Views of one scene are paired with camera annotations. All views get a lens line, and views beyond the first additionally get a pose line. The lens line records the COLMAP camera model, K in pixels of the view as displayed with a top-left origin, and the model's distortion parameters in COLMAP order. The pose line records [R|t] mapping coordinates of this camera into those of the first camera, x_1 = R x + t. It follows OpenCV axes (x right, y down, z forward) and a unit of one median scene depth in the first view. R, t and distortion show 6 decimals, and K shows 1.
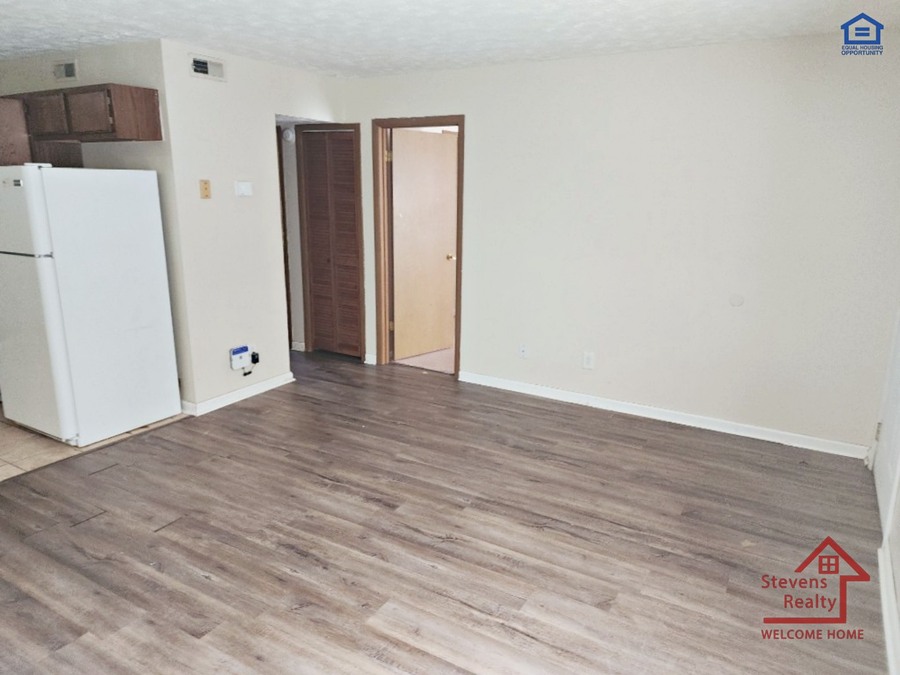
lens RADIAL K [[605.6, 0, 448.4], [0, 605.6, 319.5], [0, 0, 1]] dist [0.077668, -0.053780]
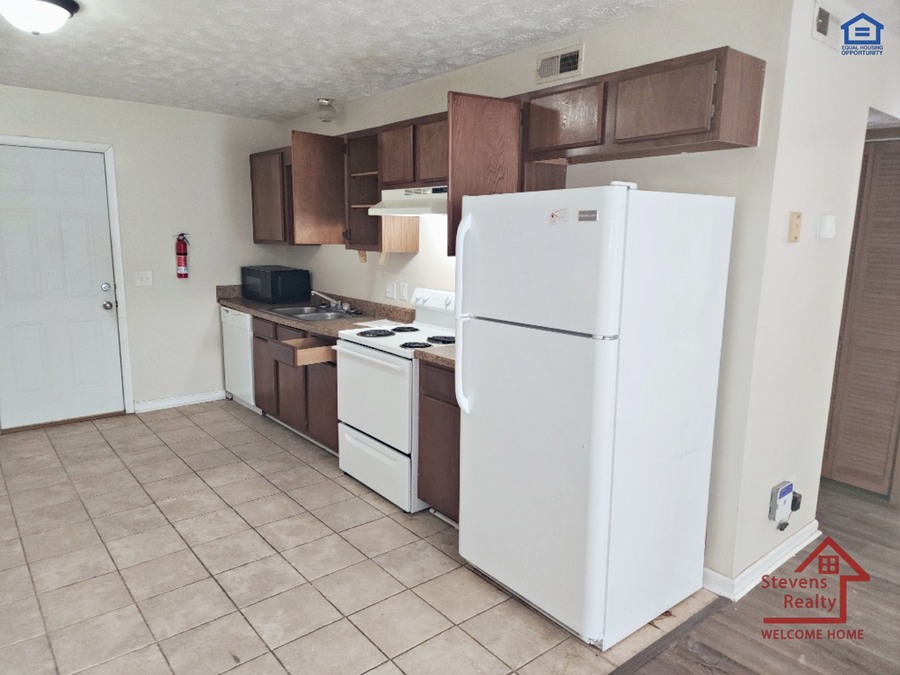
lens RADIAL K [[602.7, 0, 457.0], [0, 602.7, 332.6], [0, 0, 1]] dist [0.079434, -0.075335]
pose [[0.943687, 0.062080, -0.324964, -0.508834], [-0.079973, 0.995912, -0.041984, -0.059997], [0.321029, 0.065608, 0.944794, 0.341381]]
